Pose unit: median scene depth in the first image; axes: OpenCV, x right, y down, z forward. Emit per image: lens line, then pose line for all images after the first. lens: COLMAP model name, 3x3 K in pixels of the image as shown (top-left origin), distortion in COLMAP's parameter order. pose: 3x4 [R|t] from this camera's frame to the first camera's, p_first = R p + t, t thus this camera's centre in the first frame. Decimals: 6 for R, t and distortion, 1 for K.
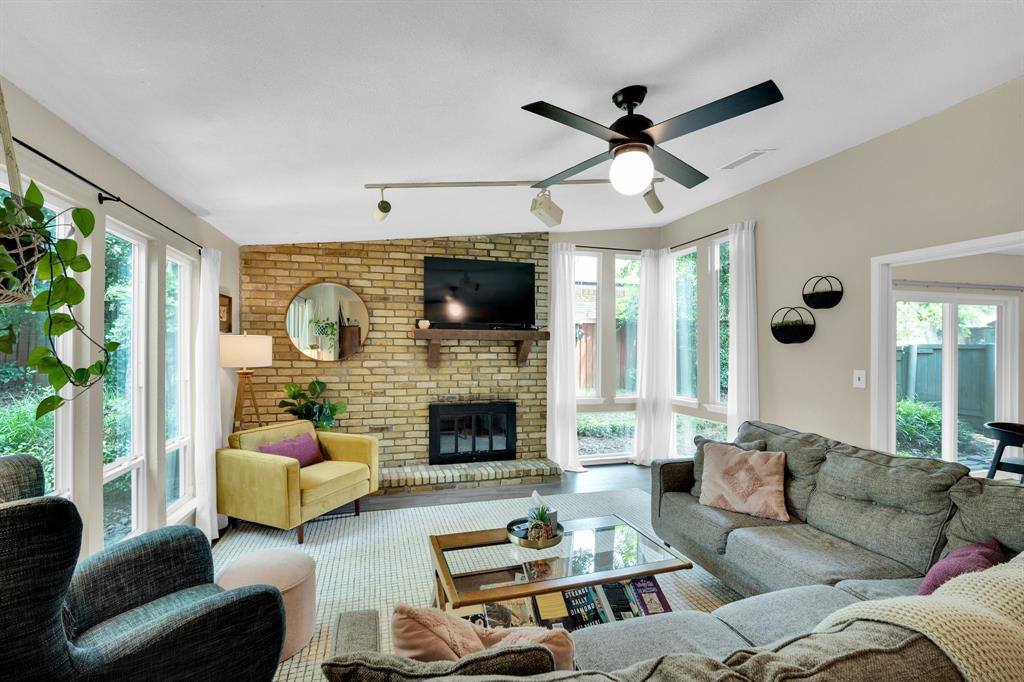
lens RADIAL K [[457.4, 0, 511.4], [0, 457.4, 346.4], [0, 0, 1]] dist [-0.003138, 0.004858]
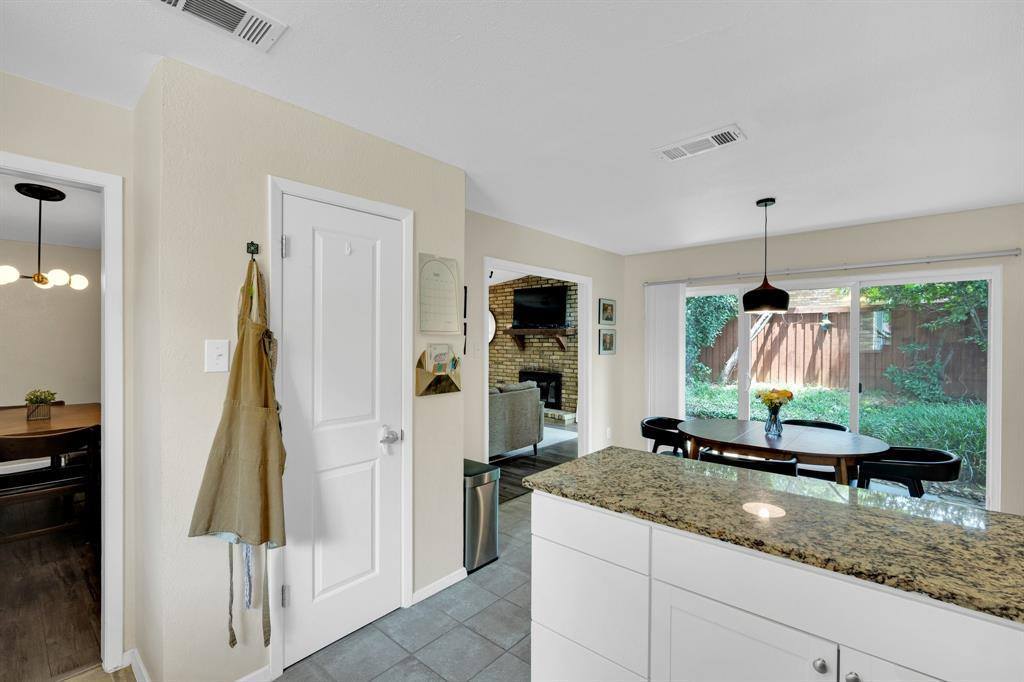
lens RADIAL K [[457.4, 0, 511.4], [0, 457.4, 346.4], [0, 0, 1]] dist [-0.003138, 0.004858]
pose [[0.543516, 0.012149, -0.839311, 1.300926], [-0.000657, 0.999901, 0.014048, 0.005332], [0.839398, -0.007084, 0.543471, -0.003881]]
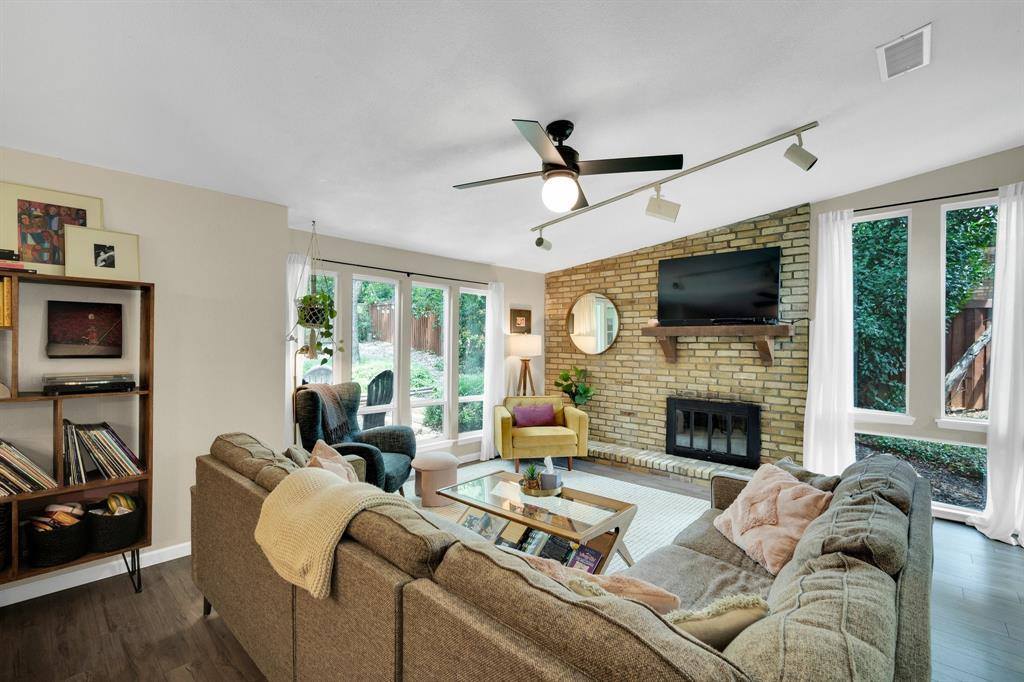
lens RADIAL K [[457.4, 0, 511.4], [0, 457.4, 346.4], [0, 0, 1]] dist [-0.003138, 0.004858]
pose [[0.521196, 0.006732, -0.853411, 0.538806], [-0.000776, 0.999972, 0.007414, 0.000256], [0.853437, -0.003202, 0.521186, 0.129471]]
